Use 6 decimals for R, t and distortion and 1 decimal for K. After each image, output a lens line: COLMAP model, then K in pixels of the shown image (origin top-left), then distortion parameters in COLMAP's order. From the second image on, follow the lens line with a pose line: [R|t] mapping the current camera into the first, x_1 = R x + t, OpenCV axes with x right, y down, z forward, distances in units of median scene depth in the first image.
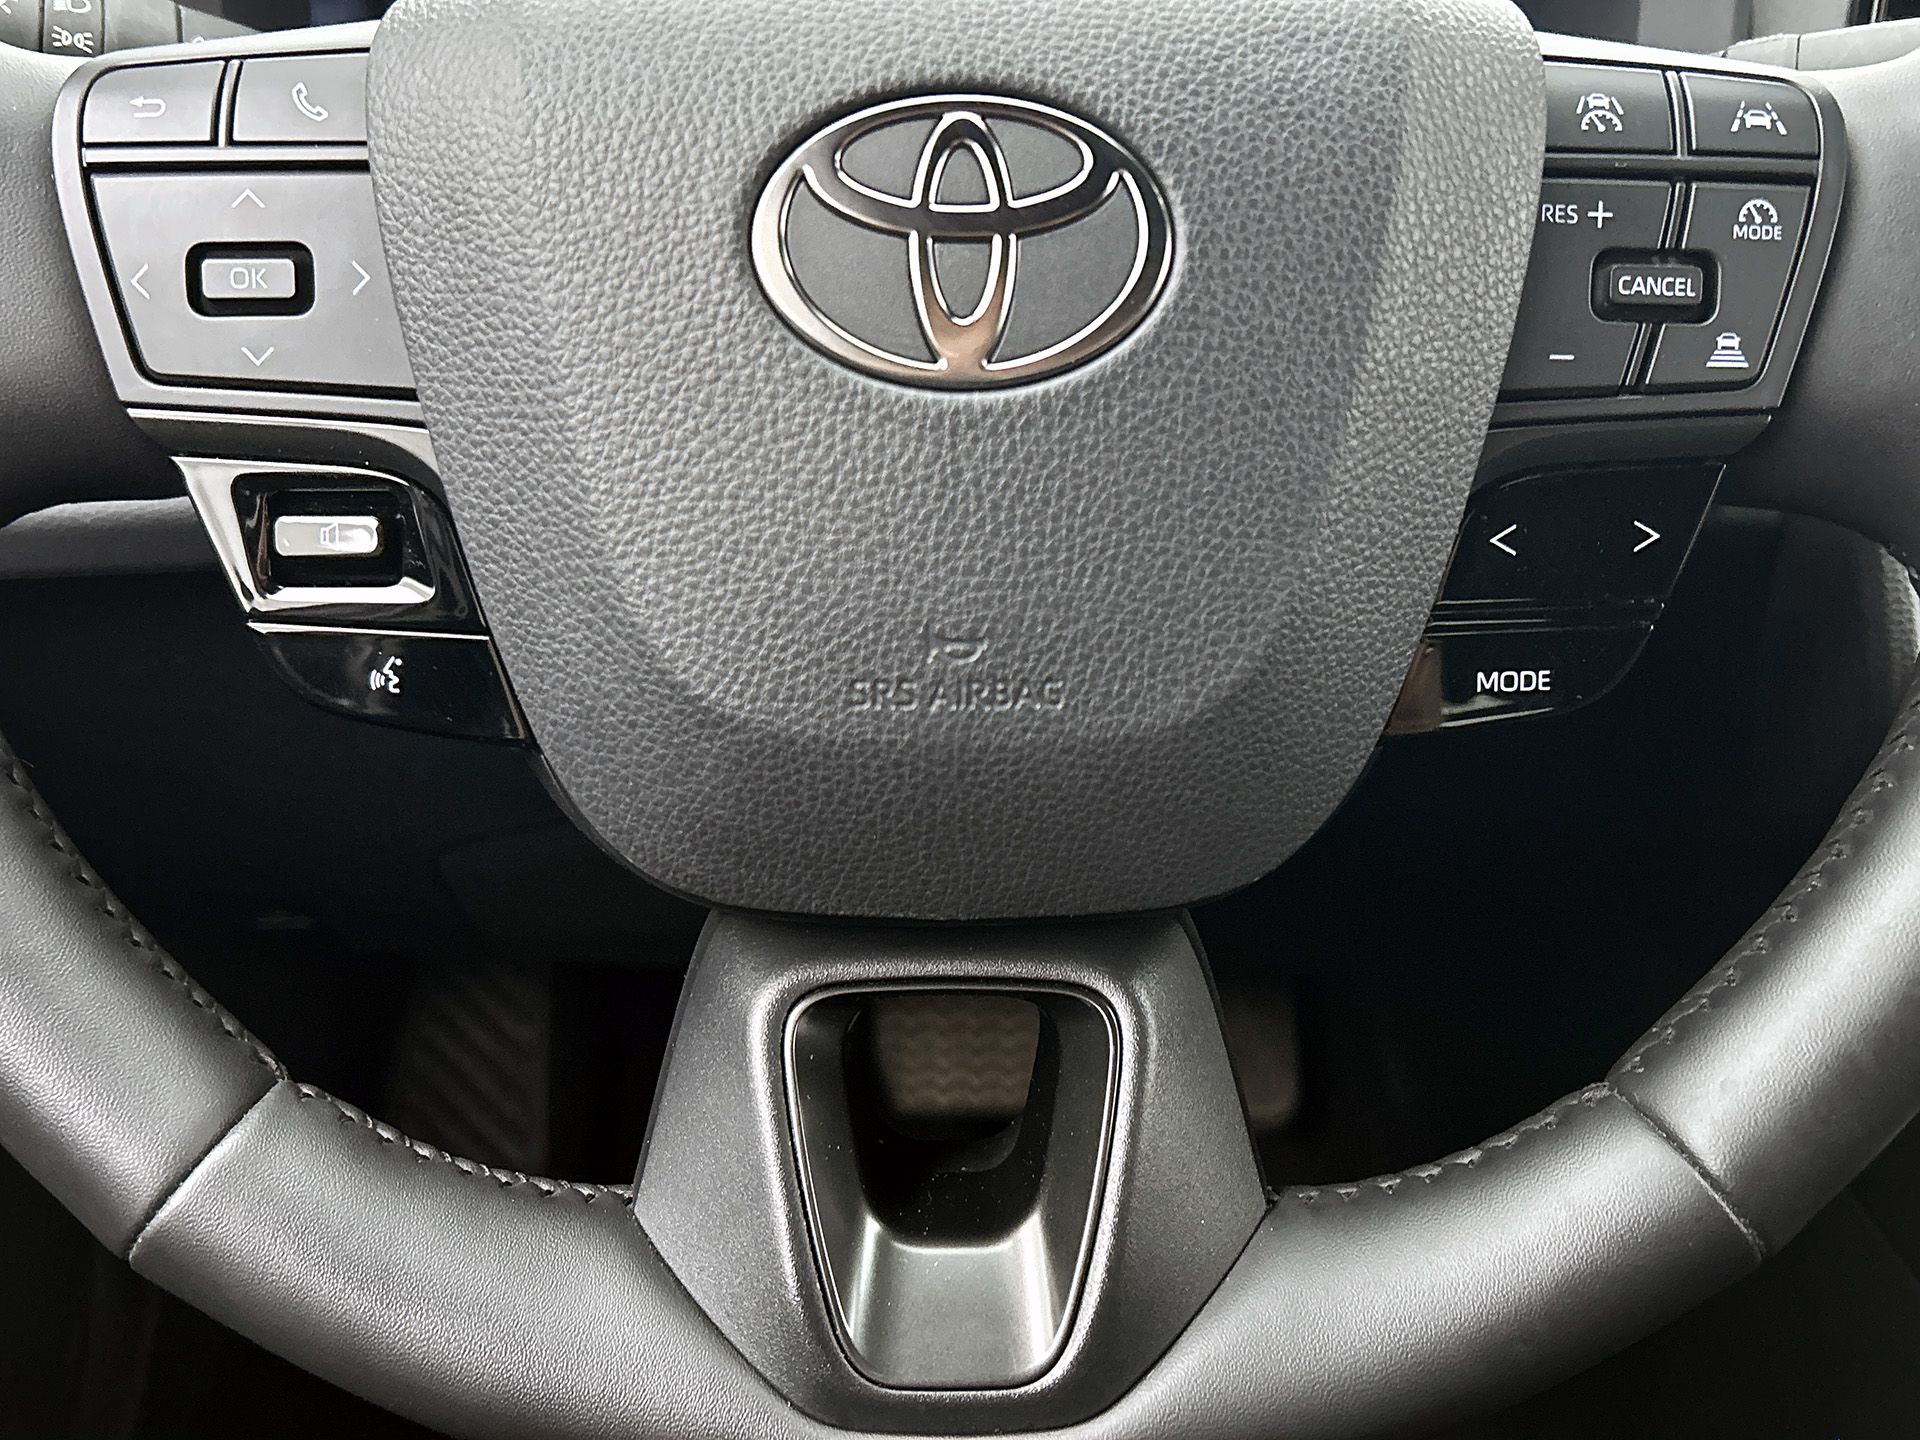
lens RADIAL K [[1710.8, 0, 963.9], [0, 1710.8, 719.3], [0, 0, 1]] dist [0.010357, 0.003348]
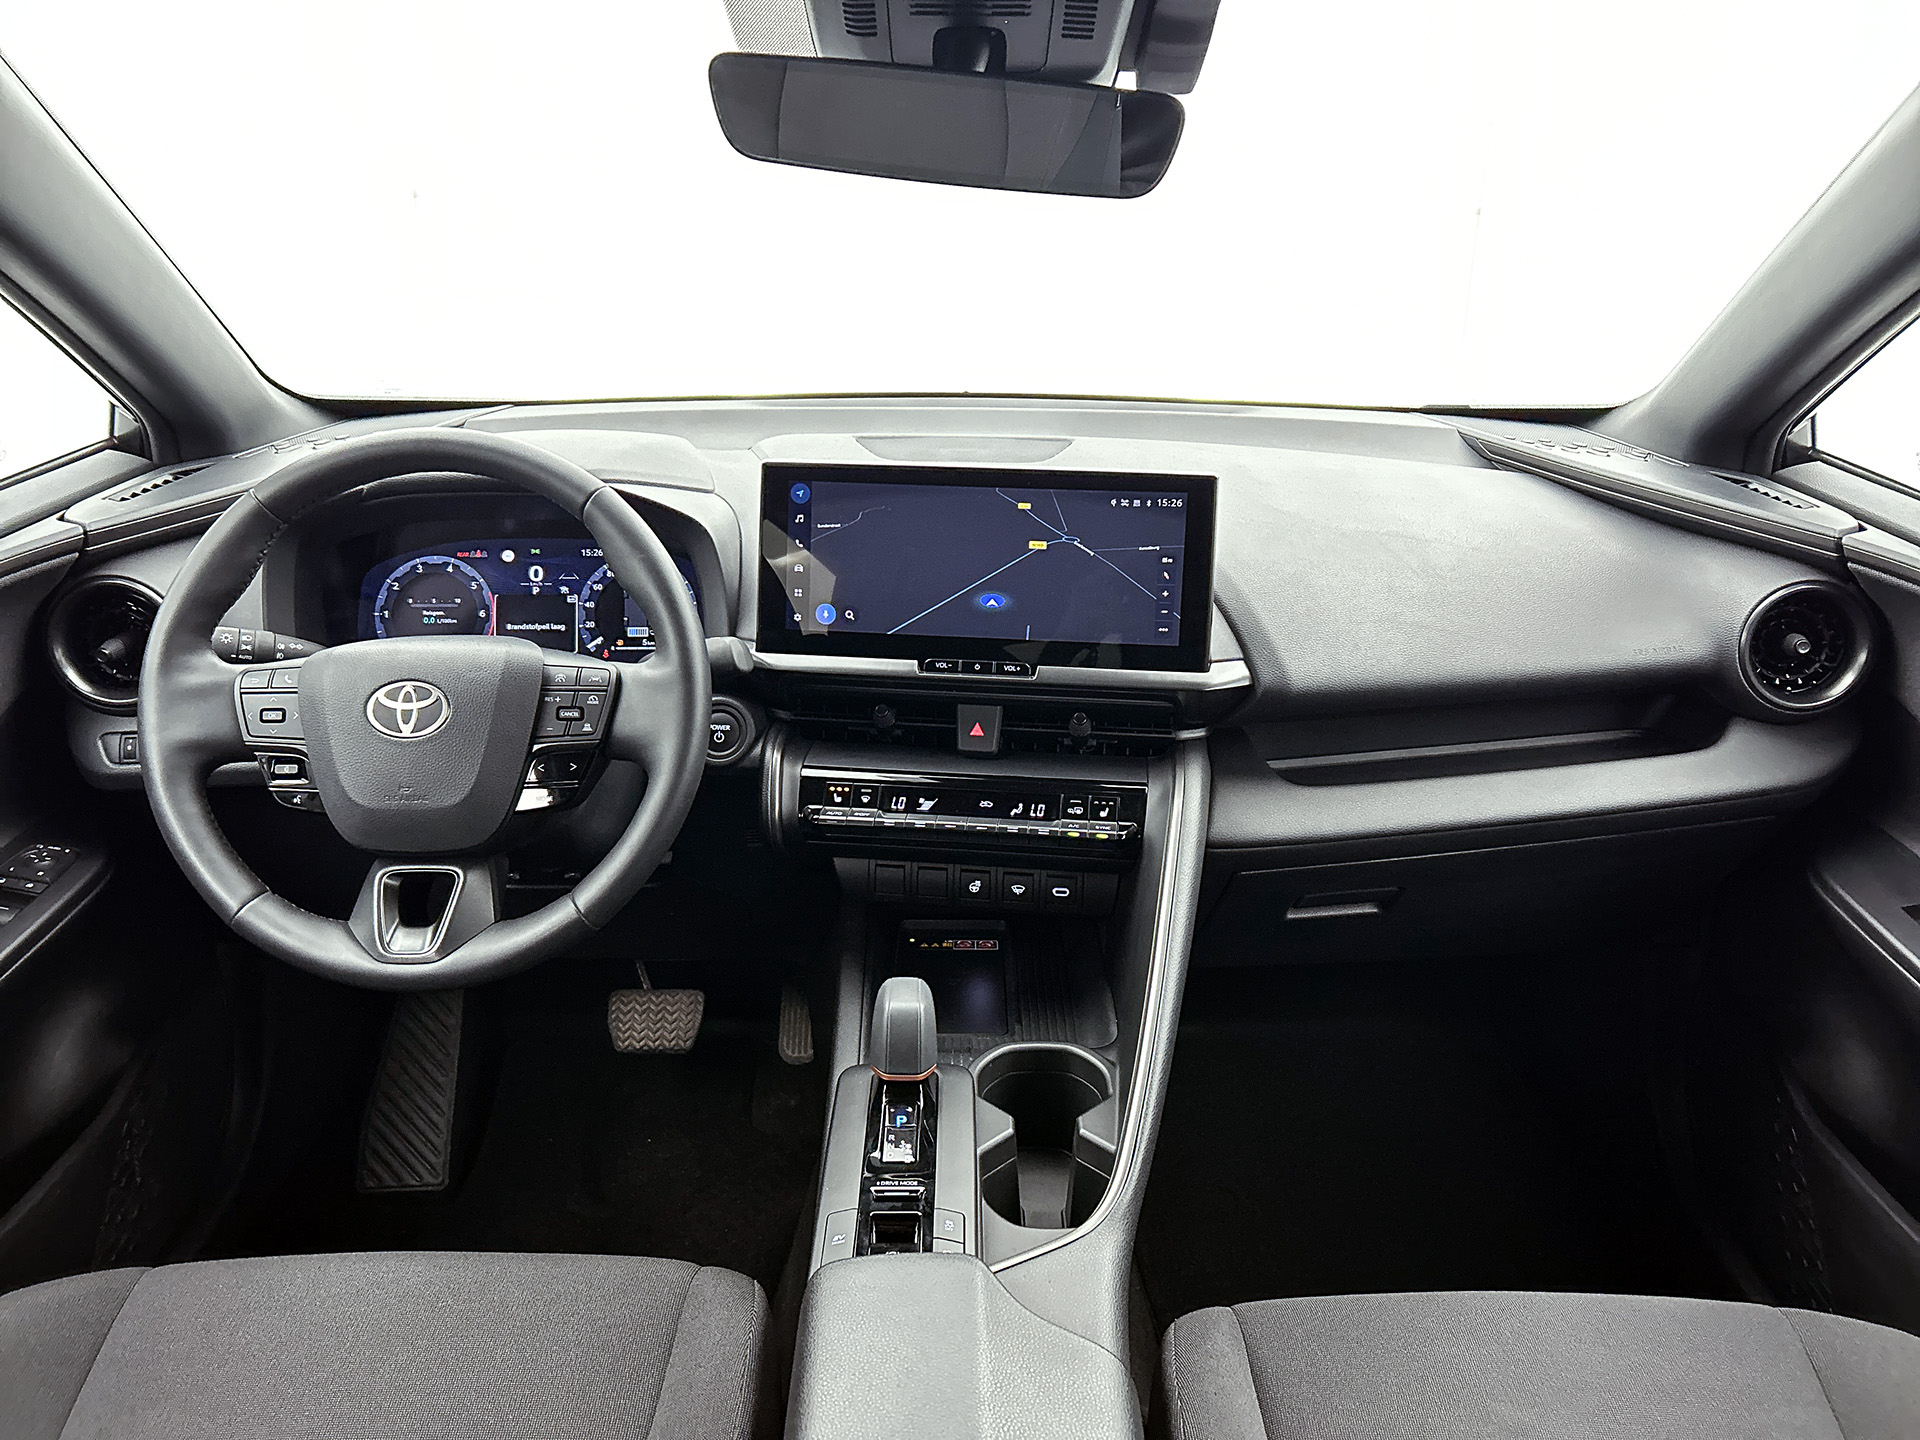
lens RADIAL K [[1332.9, 0, 958.3], [0, 1332.9, 720.0], [0, 0, 1]] dist [0.014606, 0.000801]
pose [[0.999922, -0.009391, -0.008210, 1.500639], [0.007900, 0.986121, -0.165839, 0.382741], [0.009654, 0.165762, 0.986119, -2.614884]]
